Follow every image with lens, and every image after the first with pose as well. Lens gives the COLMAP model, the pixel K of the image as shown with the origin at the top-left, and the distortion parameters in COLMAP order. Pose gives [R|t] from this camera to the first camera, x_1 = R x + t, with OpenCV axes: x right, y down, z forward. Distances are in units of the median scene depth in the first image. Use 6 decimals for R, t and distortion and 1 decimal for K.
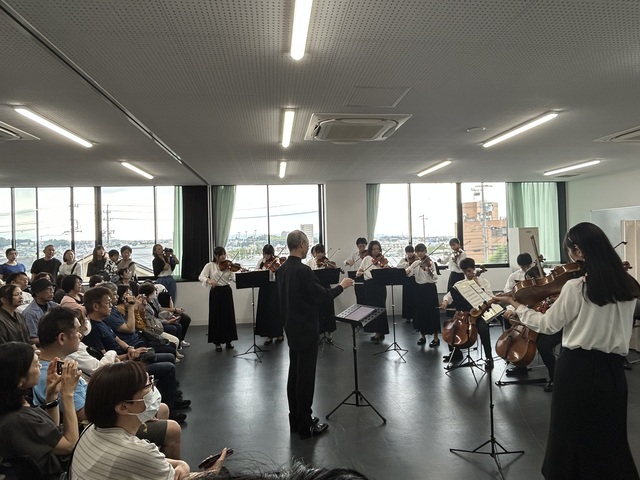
lens RADIAL K [[403.9, 0, 320.0], [0, 403.9, 240.0], [0, 0, 1]] dist [-0.006396, -0.000936]
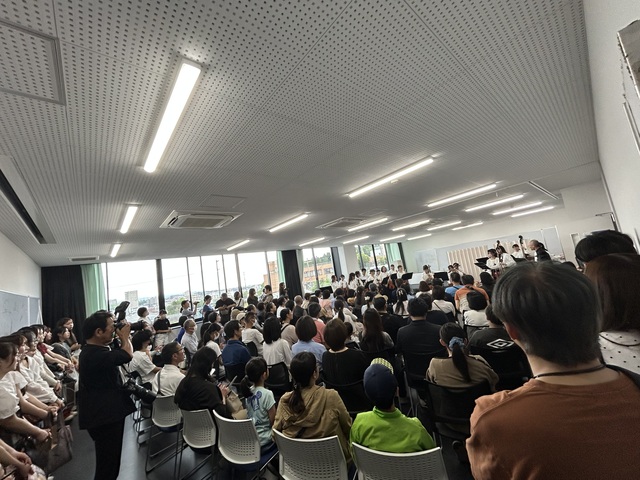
lens RADIAL K [[258.3, 0, 320.0], [0, 258.3, 240.0], [0, 0, 1]] dist [0.000901, 0.000038]
pose [[0.814205, -0.024525, 0.580060, -0.103118], [0.136604, 0.979150, -0.150347, 0.002895], [-0.564278, 0.201652, 0.800579, -0.012227]]
